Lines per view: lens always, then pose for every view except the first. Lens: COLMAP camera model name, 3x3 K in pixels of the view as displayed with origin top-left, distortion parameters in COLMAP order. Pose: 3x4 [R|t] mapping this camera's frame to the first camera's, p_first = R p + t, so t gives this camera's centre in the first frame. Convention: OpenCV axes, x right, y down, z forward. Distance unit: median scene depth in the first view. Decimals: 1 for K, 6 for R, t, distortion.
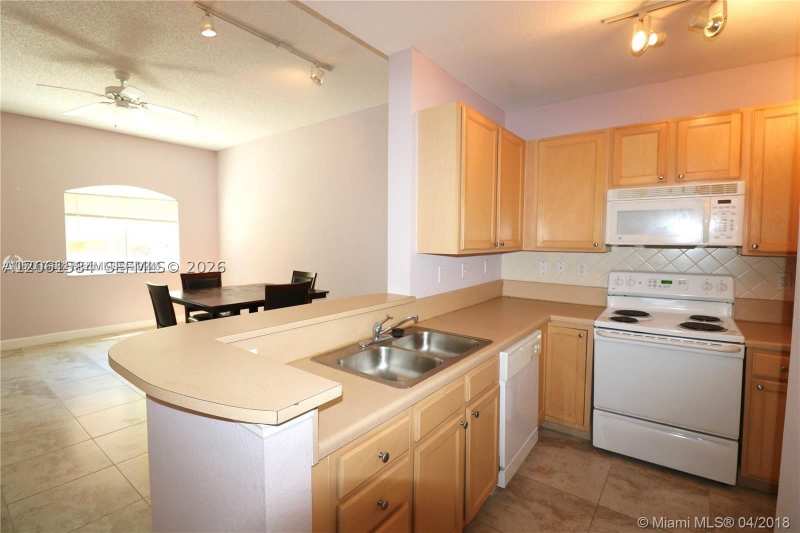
lens RADIAL K [[370.8, 0, 401.5], [0, 370.8, 258.6], [0, 0, 1]] dist [0.000764, -0.000435]
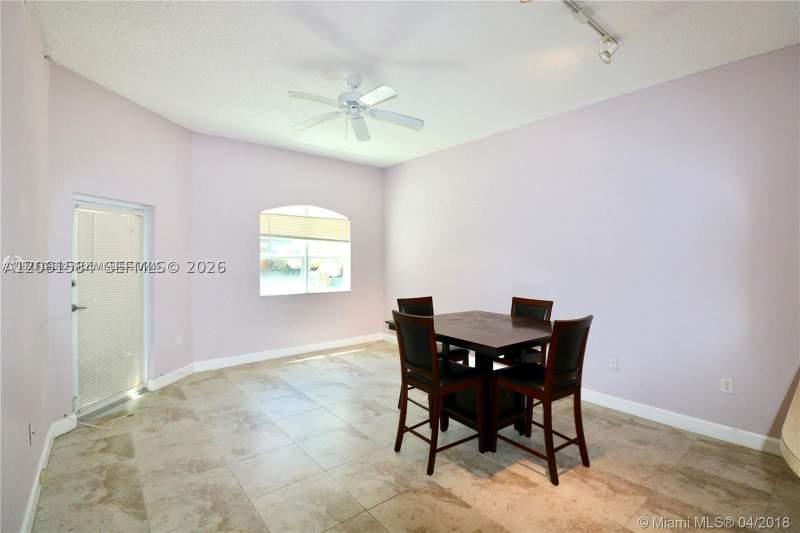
lens RADIAL K [[370.8, 0, 401.5], [0, 370.8, 258.6], [0, 0, 1]] dist [0.000764, -0.000435]
pose [[0.975641, 0.001706, -0.219368, -0.450629], [-0.014389, 0.998314, -0.056231, -0.007229], [0.218902, 0.058017, 0.974020, 0.164428]]
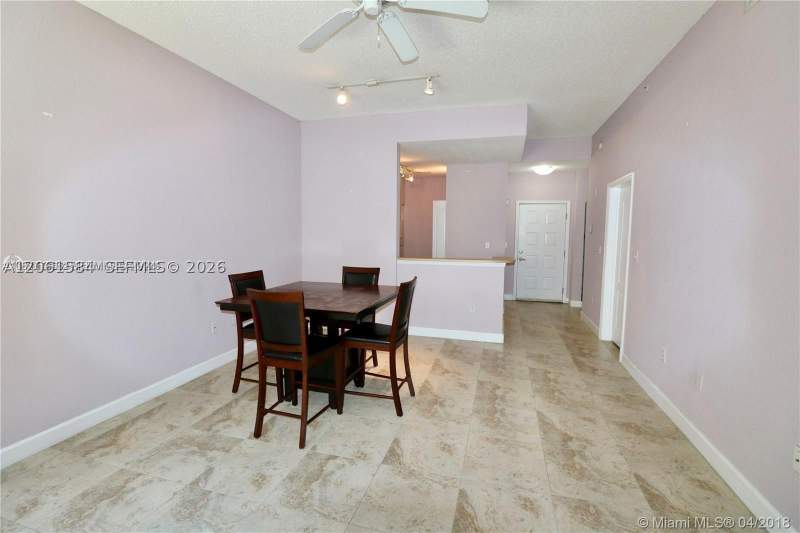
lens RADIAL K [[370.8, 0, 401.5], [0, 370.8, 258.6], [0, 0, 1]] dist [0.000764, -0.000435]
pose [[-0.375974, -0.074761, 0.923609, -1.350498], [0.046855, 0.993931, 0.099527, -0.069138], [-0.925445, 0.080695, -0.370189, 1.208406]]
